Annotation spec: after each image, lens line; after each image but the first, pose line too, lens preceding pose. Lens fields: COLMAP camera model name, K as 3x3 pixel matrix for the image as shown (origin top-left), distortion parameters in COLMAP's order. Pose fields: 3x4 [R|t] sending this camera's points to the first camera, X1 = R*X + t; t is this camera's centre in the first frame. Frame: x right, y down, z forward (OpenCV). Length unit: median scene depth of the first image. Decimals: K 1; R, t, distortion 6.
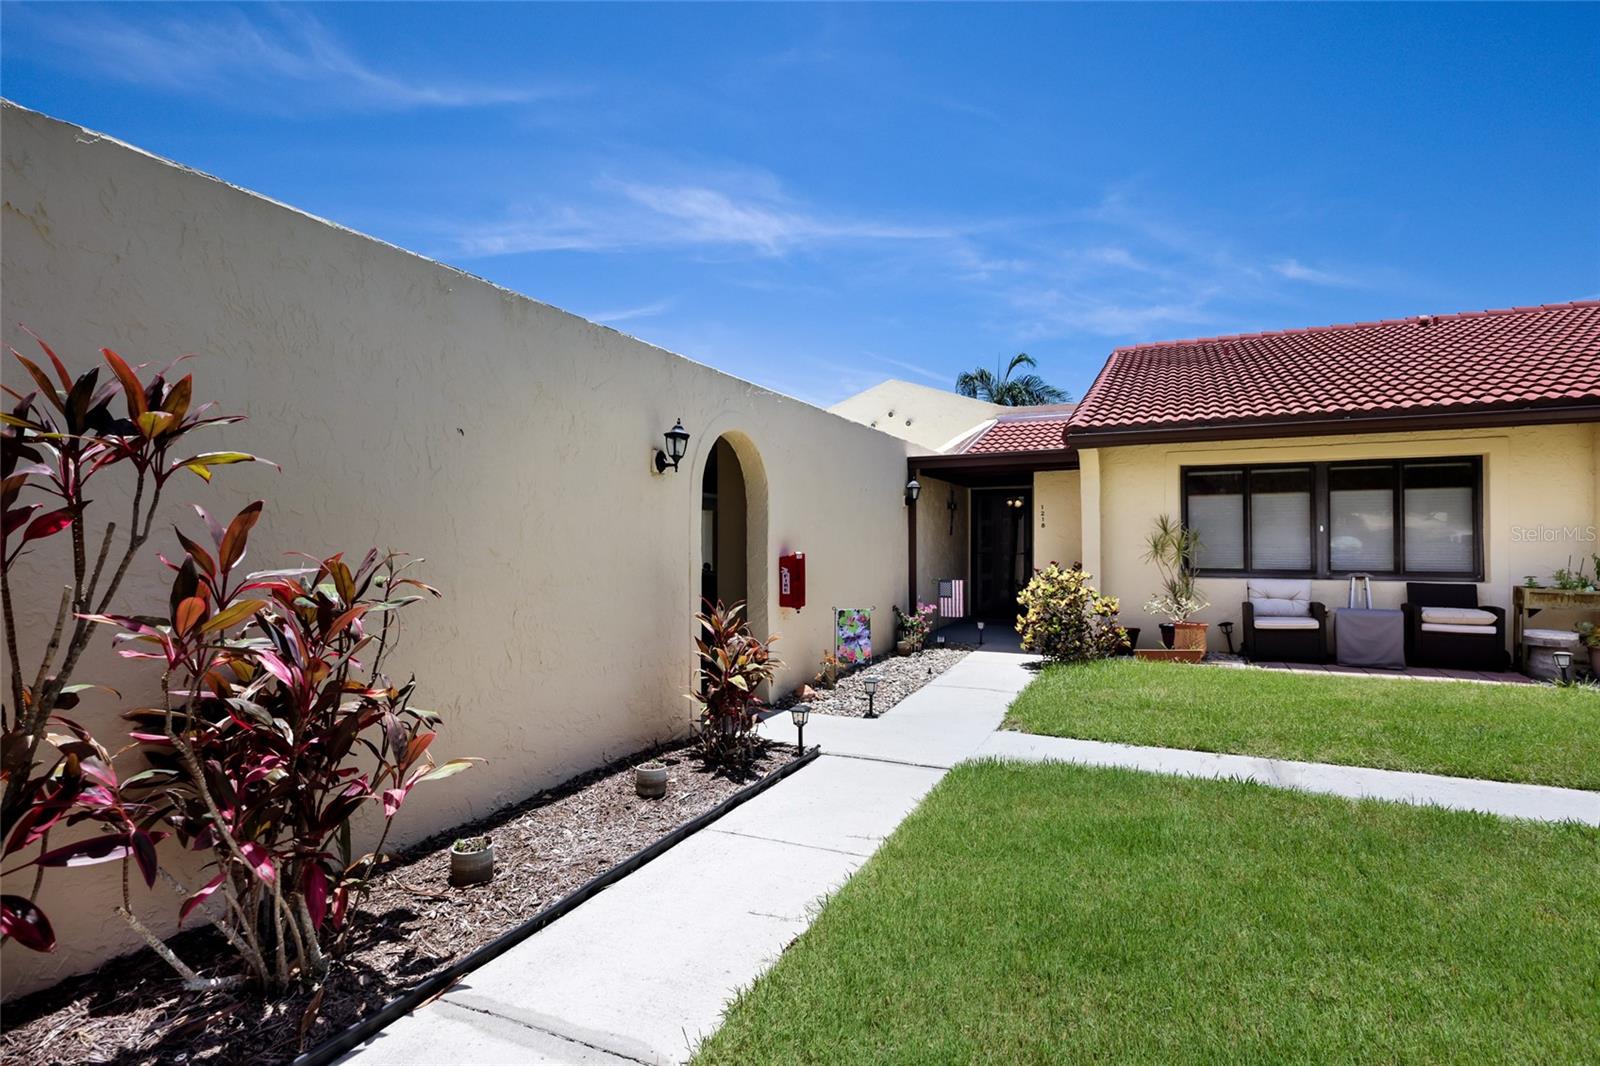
lens RADIAL K [[777.6, 0, 795.4], [0, 777.6, 537.8], [0, 0, 1]] dist [-0.000097, 0.001020]
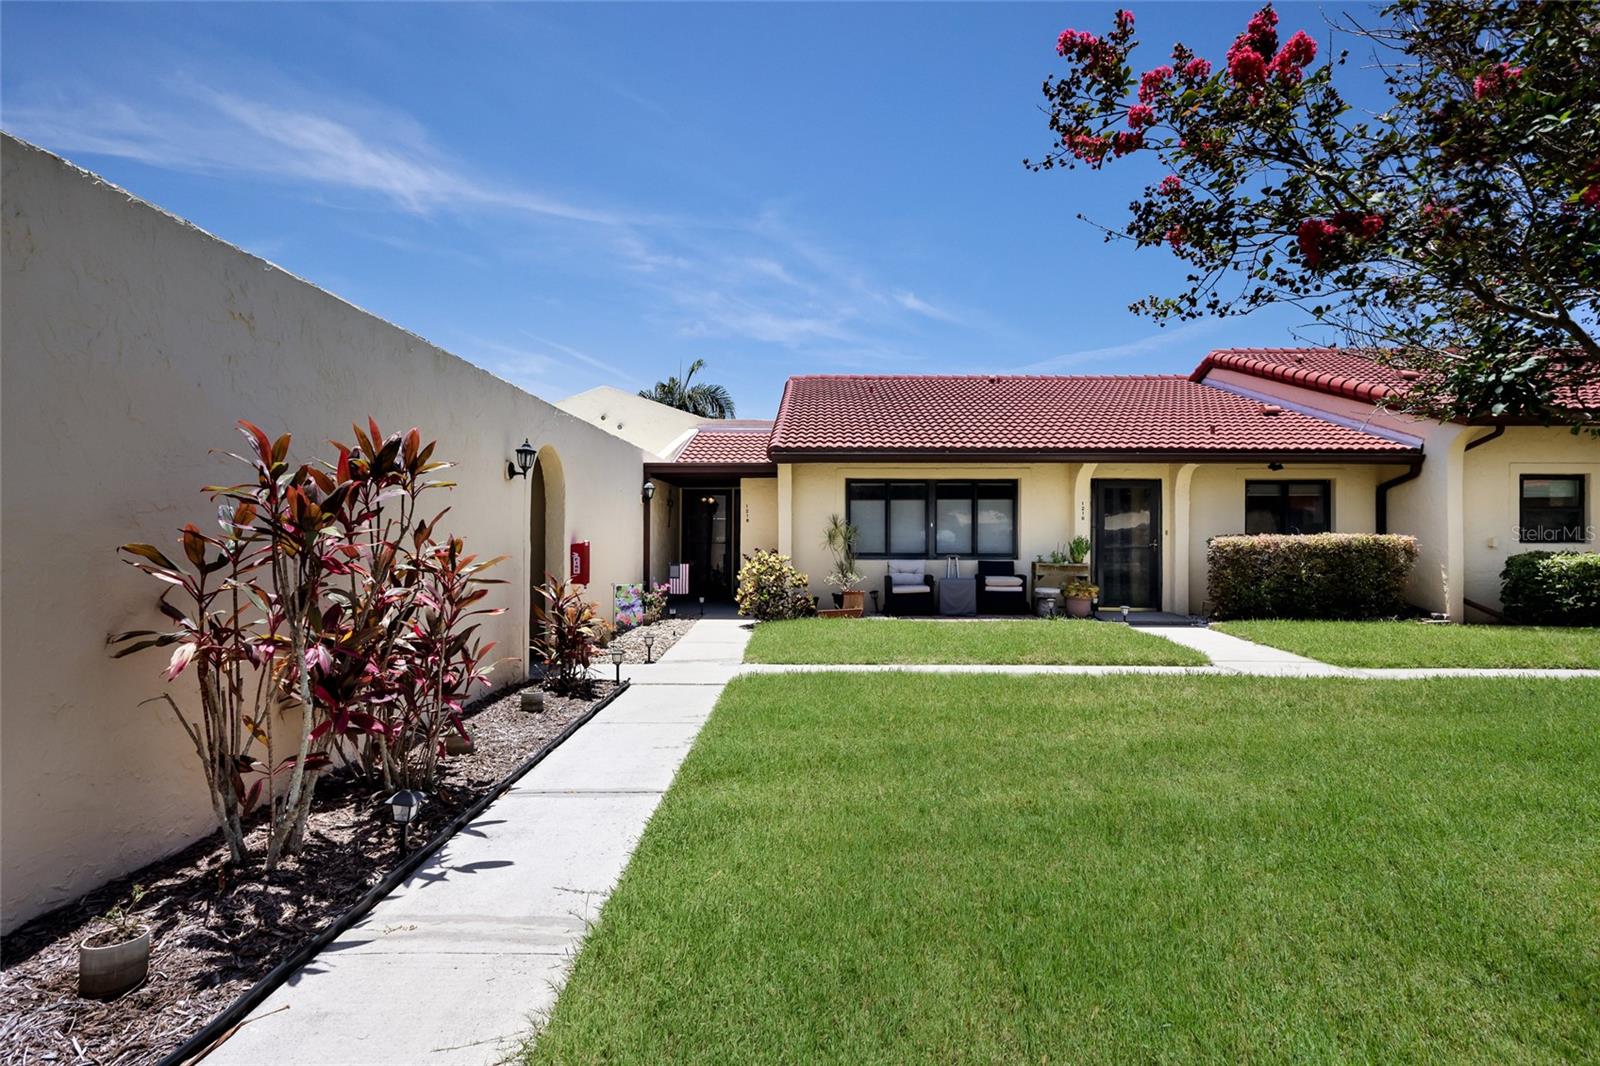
lens RADIAL K [[777.6, 0, 795.4], [0, 777.6, 537.8], [0, 0, 1]] dist [-0.000097, 0.001020]
pose [[0.911571, 0.001255, 0.411140, -0.171672], [-0.005500, 0.999943, 0.009141, 0.000608], [-0.411105, -0.010594, 0.911526, -0.247262]]
